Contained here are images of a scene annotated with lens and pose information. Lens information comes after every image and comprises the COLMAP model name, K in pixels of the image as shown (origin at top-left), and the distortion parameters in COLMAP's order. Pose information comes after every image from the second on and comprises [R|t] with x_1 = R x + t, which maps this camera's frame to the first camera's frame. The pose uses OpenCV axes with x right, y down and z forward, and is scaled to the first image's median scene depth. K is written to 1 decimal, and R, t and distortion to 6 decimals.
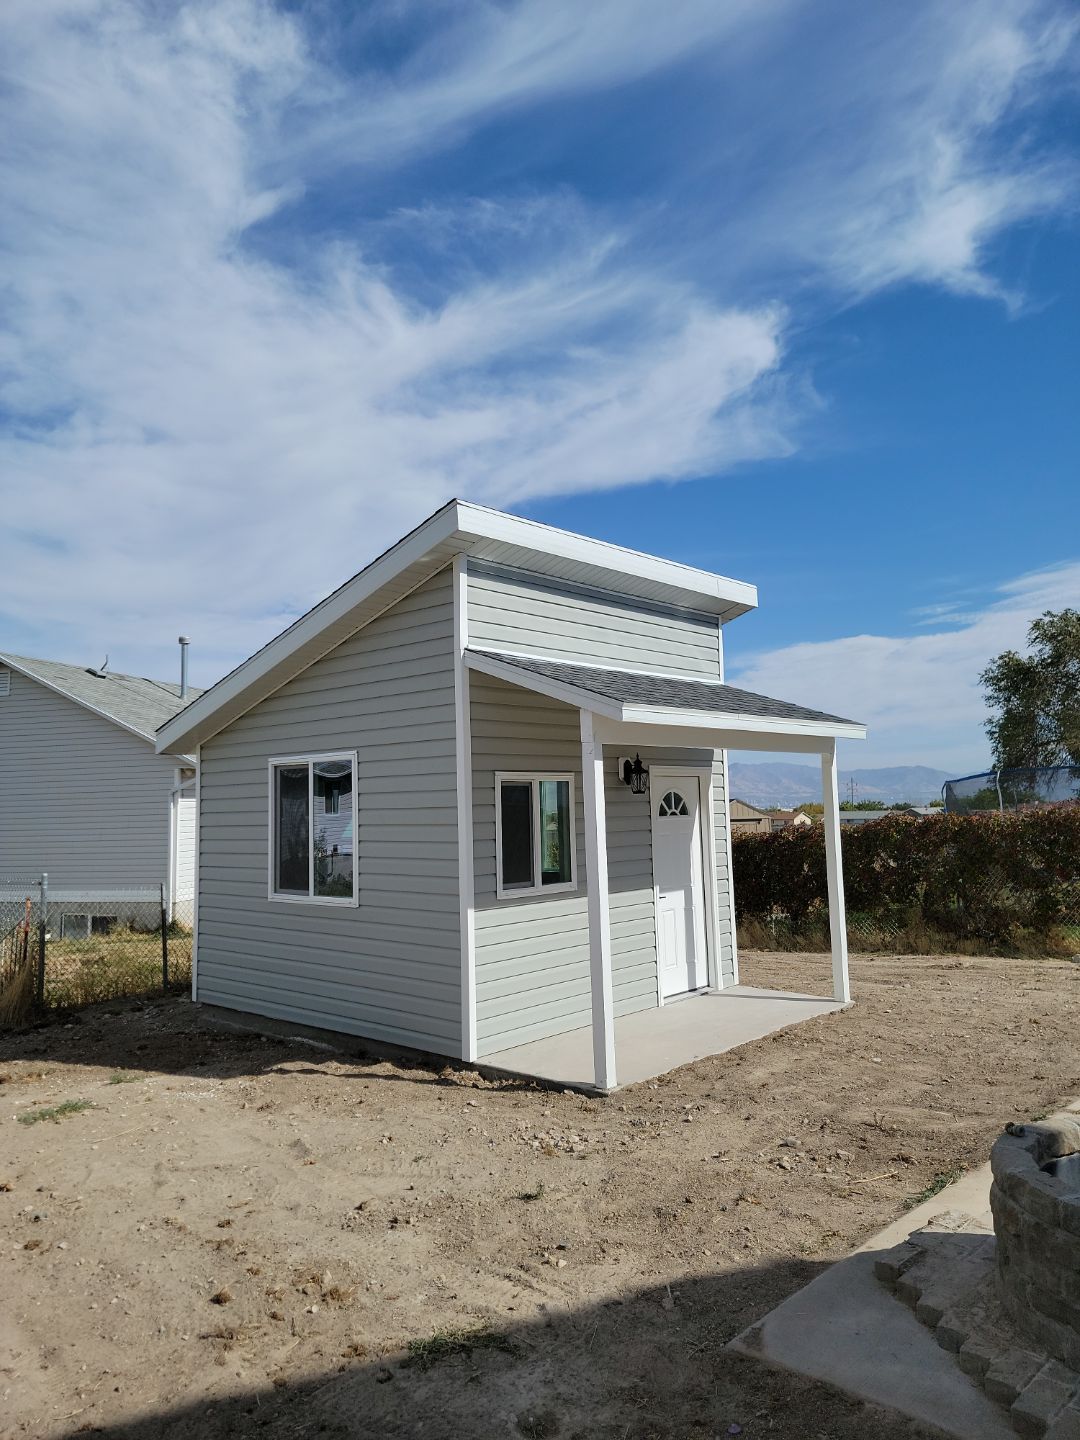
lens RADIAL K [[1012.3, 0, 541.0], [0, 1012.3, 708.2], [0, 0, 1]] dist [0.039474, -0.003467]
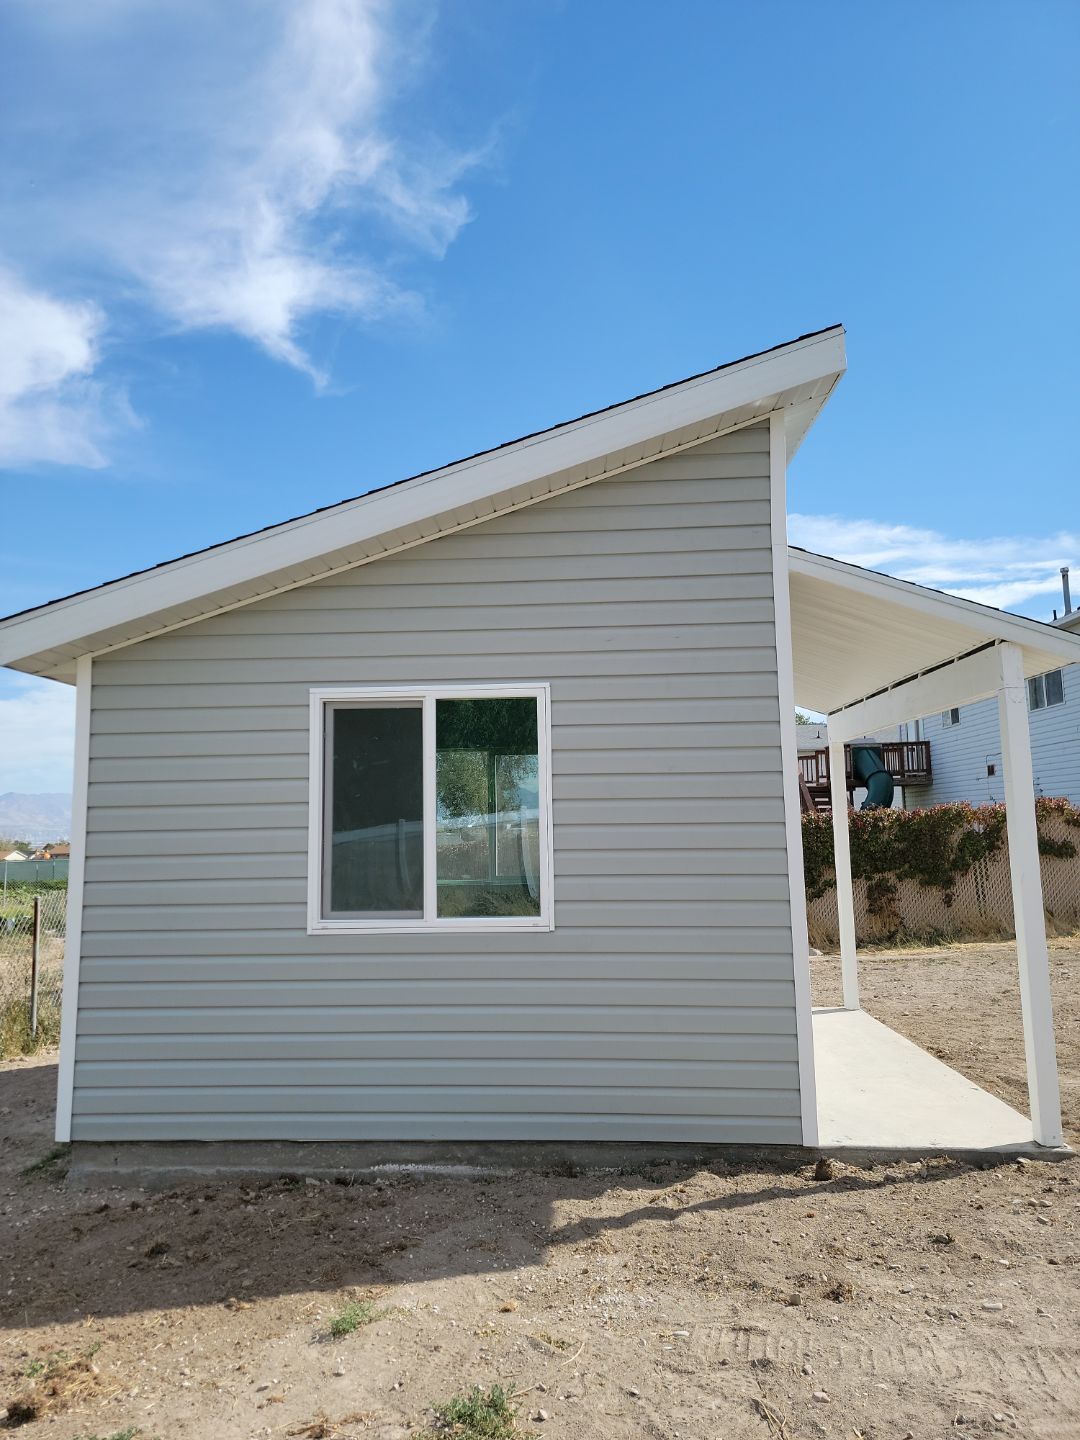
lens RADIAL K [[1012.3, 0, 539.2], [0, 1012.3, 719.4], [0, 0, 1]] dist [0.039474, -0.003467]
pose [[0.783722, 0.077964, 0.616199, -0.573082], [-0.064061, 0.996946, -0.044659, 0.093436], [-0.617799, -0.004474, 0.786323, 0.507093]]
